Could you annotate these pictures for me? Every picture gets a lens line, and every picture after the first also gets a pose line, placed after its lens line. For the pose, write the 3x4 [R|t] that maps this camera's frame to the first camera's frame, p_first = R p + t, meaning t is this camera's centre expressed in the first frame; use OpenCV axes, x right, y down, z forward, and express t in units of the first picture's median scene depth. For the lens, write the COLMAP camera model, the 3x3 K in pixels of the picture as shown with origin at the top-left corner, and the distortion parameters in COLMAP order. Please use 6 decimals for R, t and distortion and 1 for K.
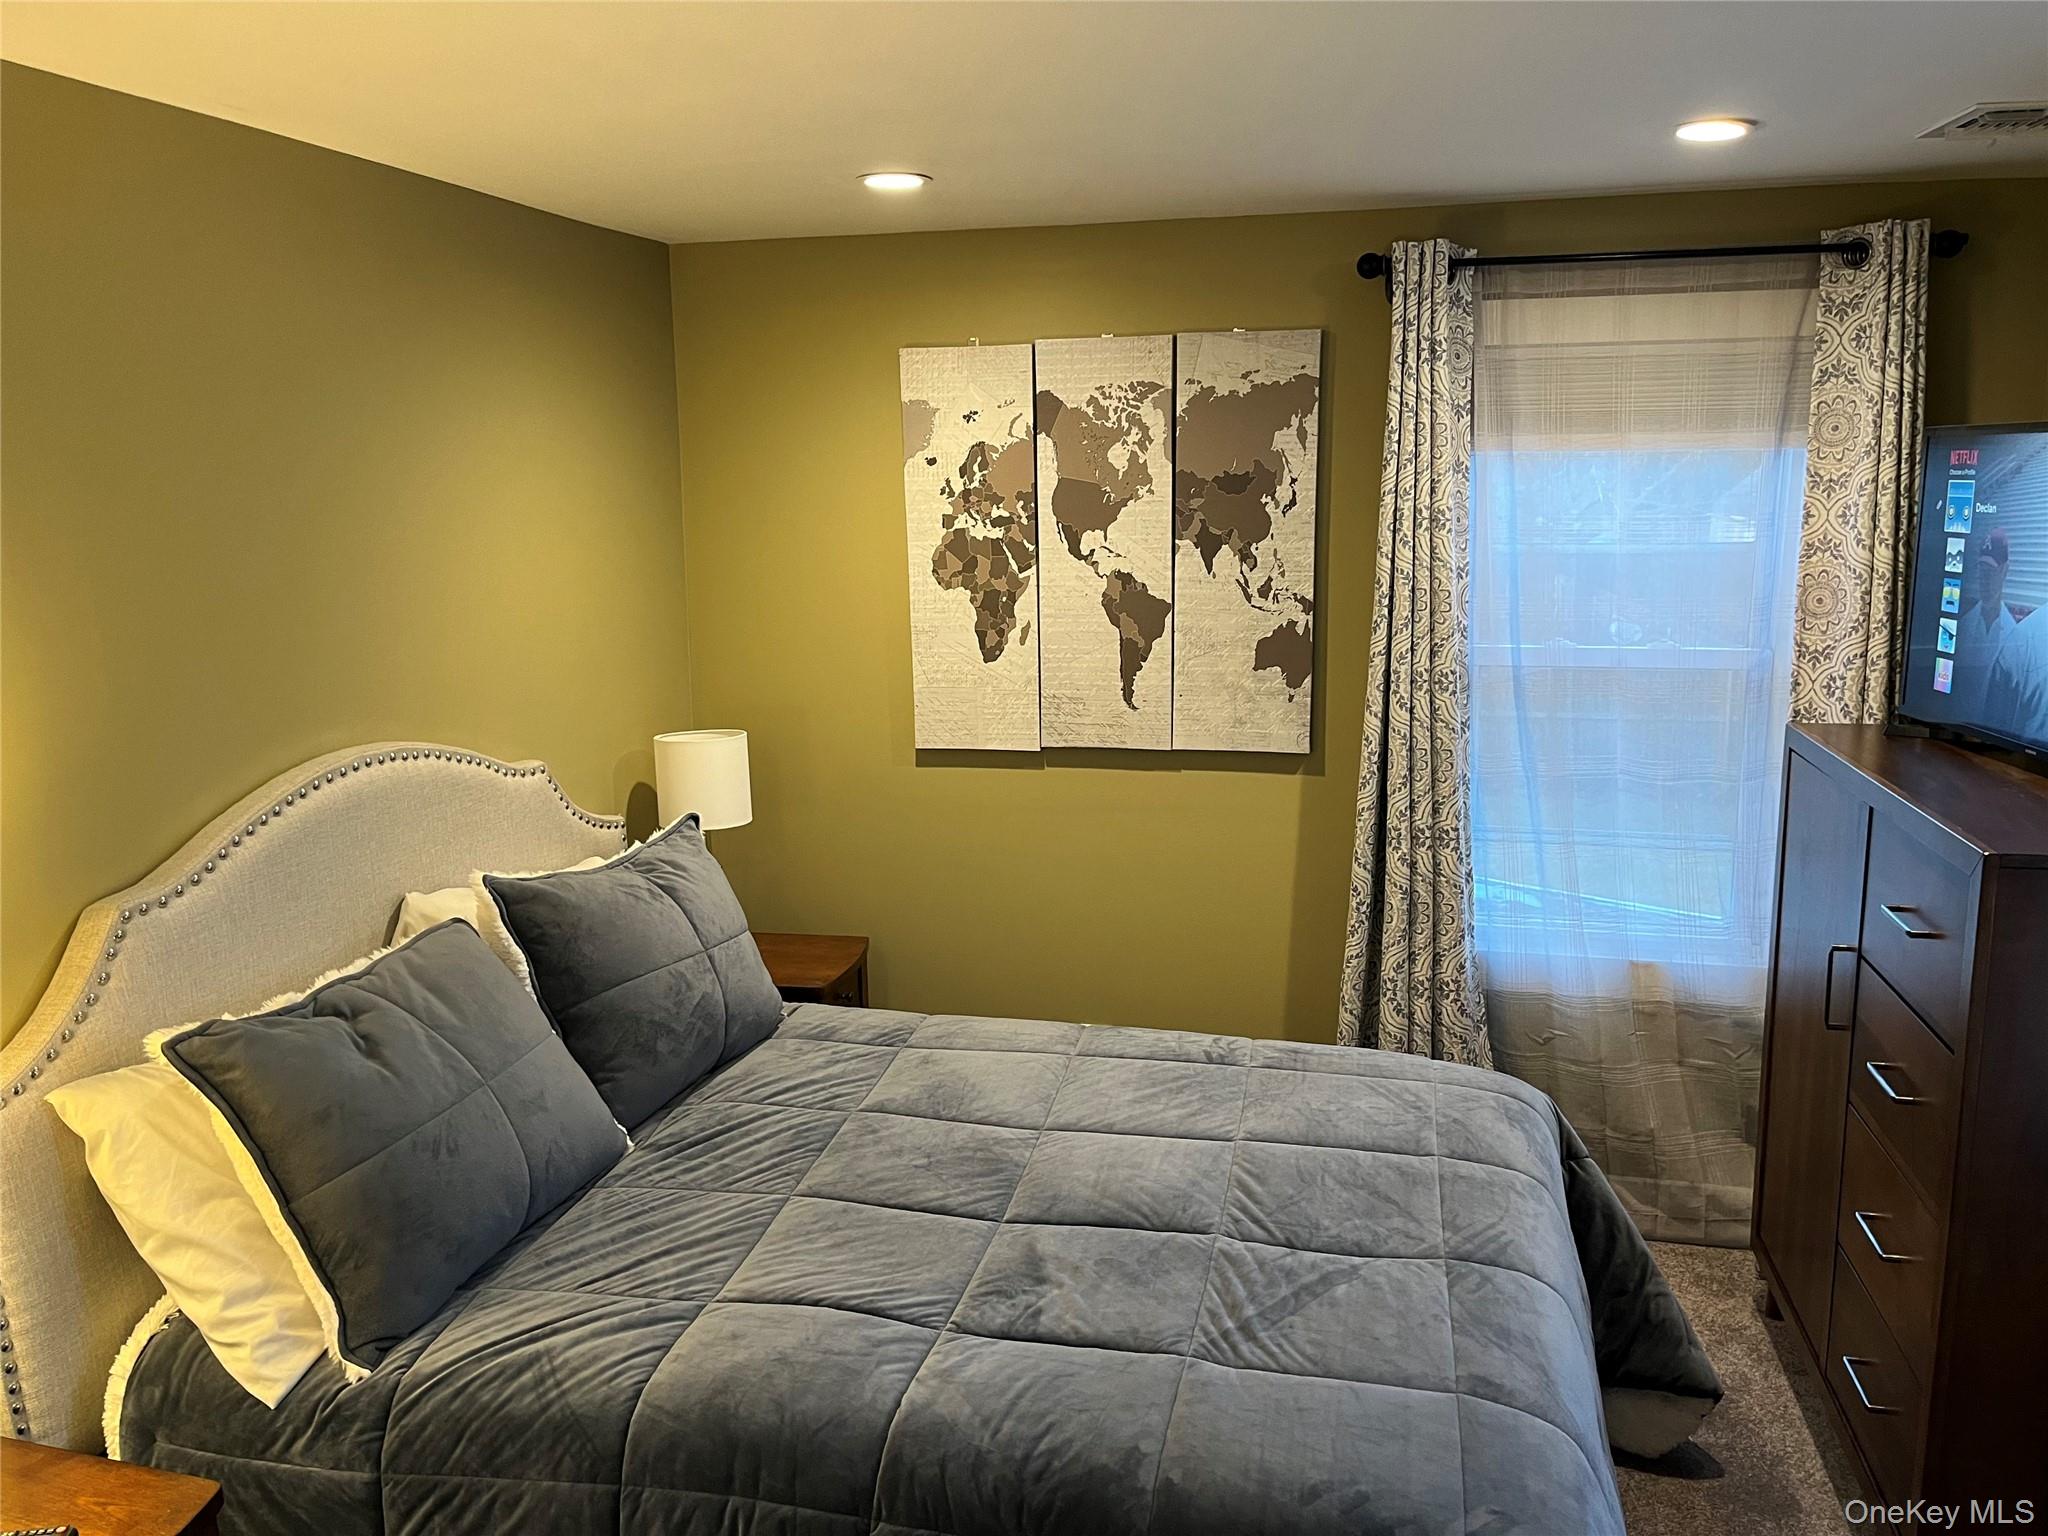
lens RADIAL K [[1548.1, 0, 1028.1], [0, 1548.1, 772.9], [0, 0, 1]] dist [0.072128, -0.100991]
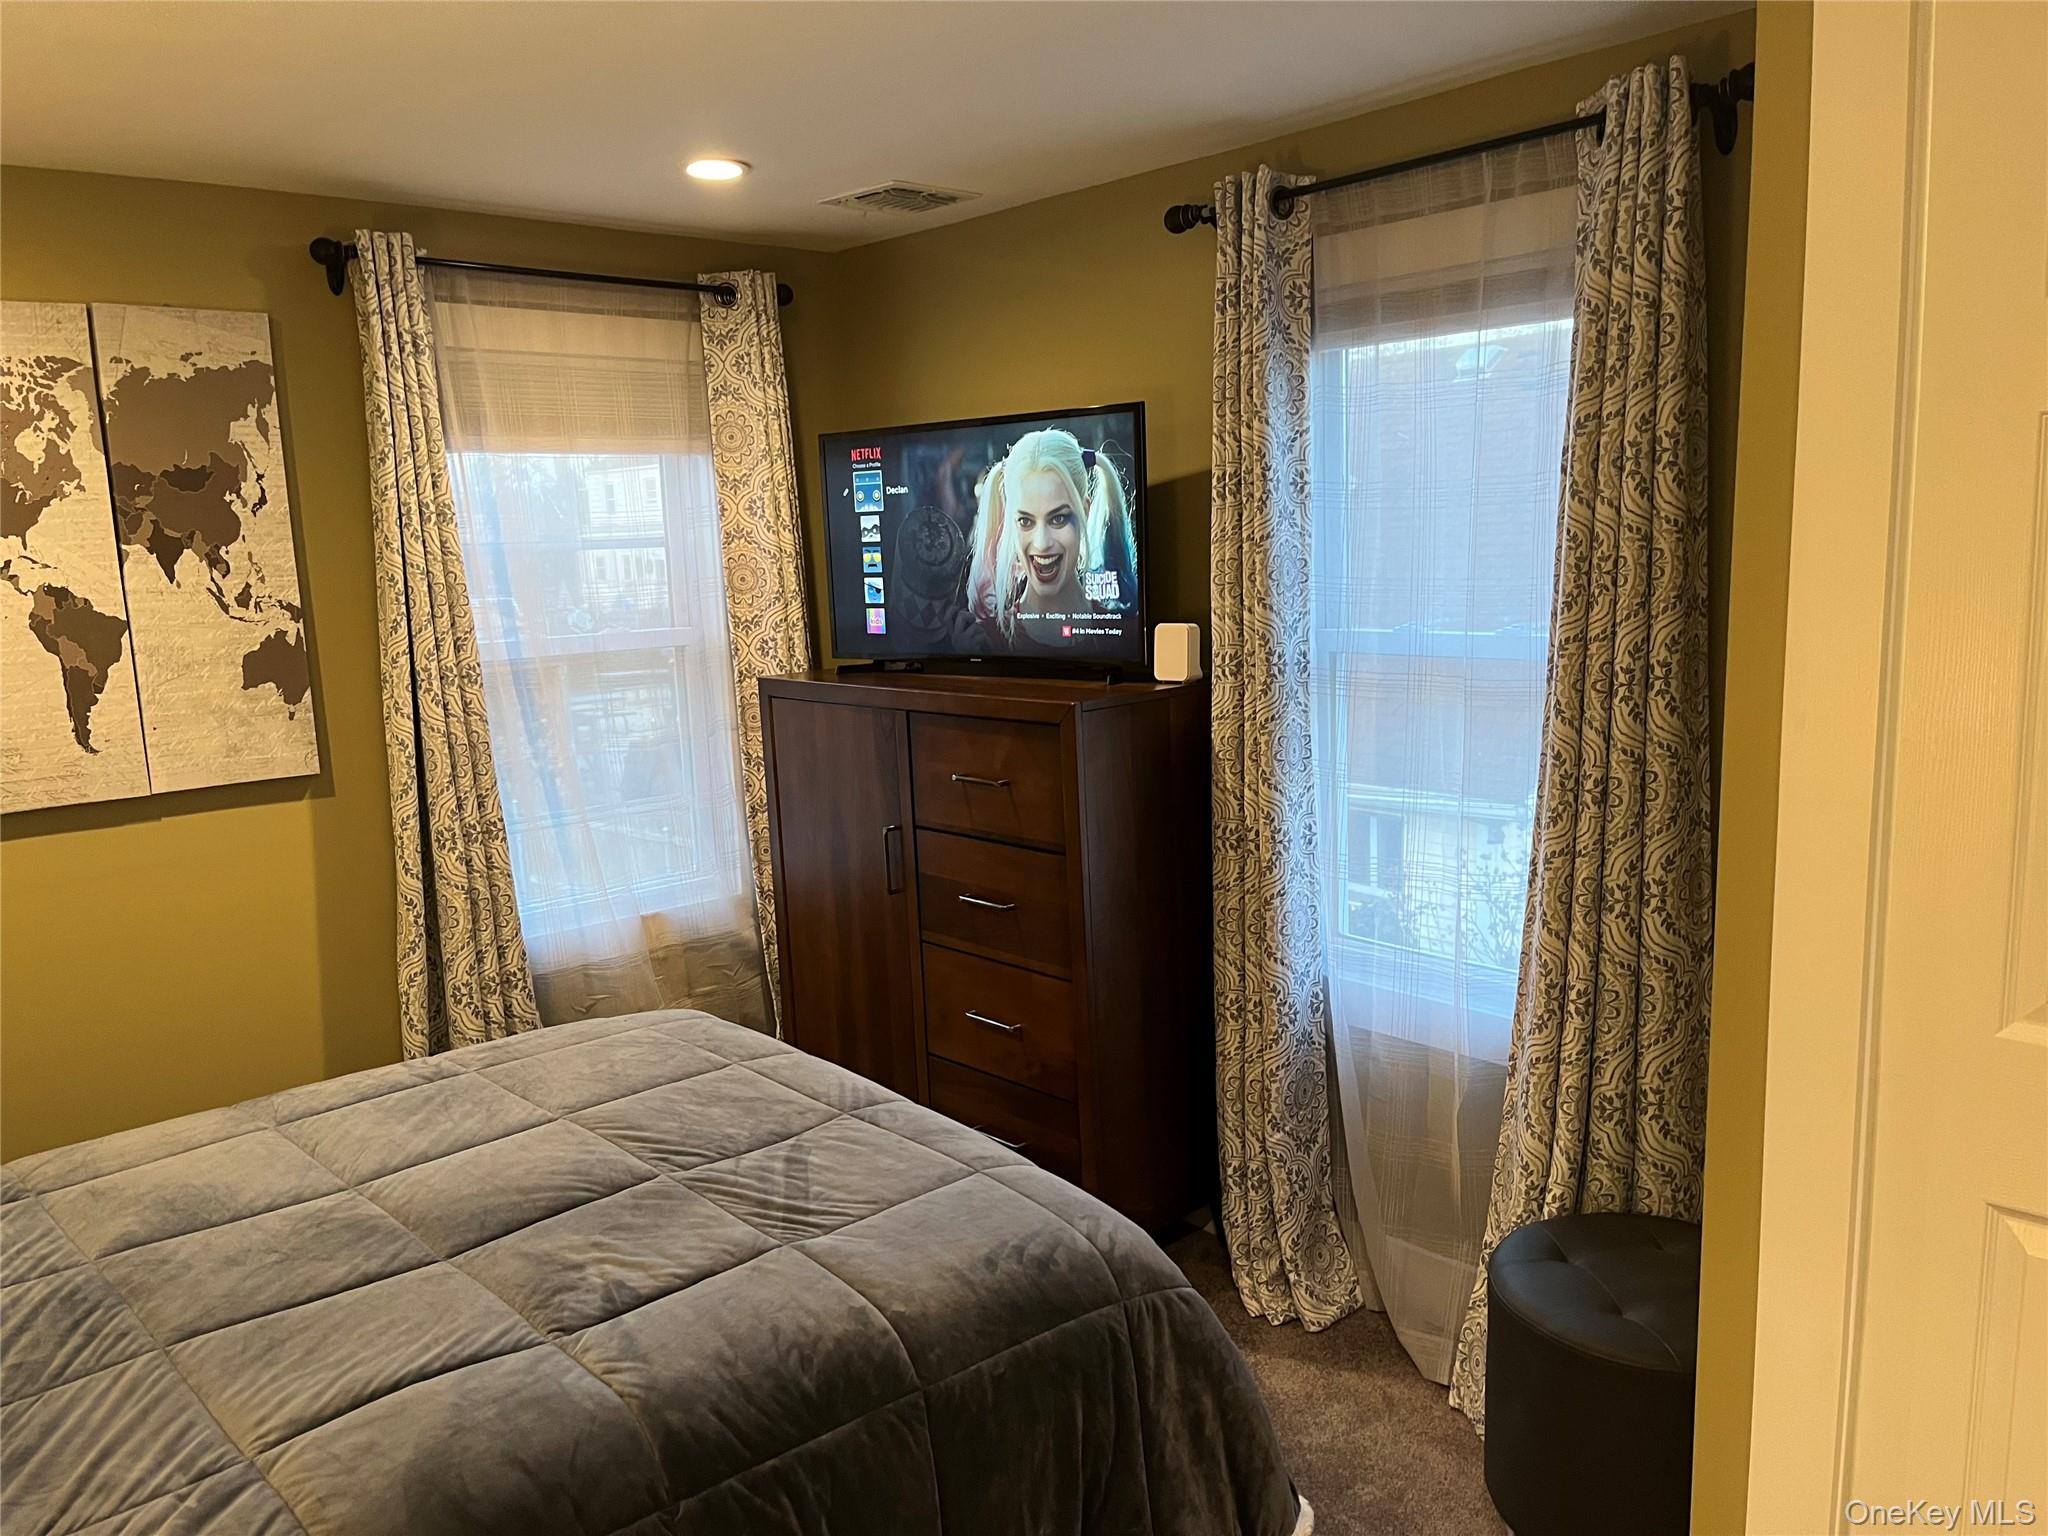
lens RADIAL K [[1548.1, 0, 1028.1], [0, 1548.1, 772.9], [0, 0, 1]] dist [0.072128, -0.100991]
pose [[0.573246, -0.138001, 0.807678, -0.338145], [0.184963, 0.982067, 0.036521, 0.032274], [-0.798234, 0.128455, 0.588491, 0.124344]]
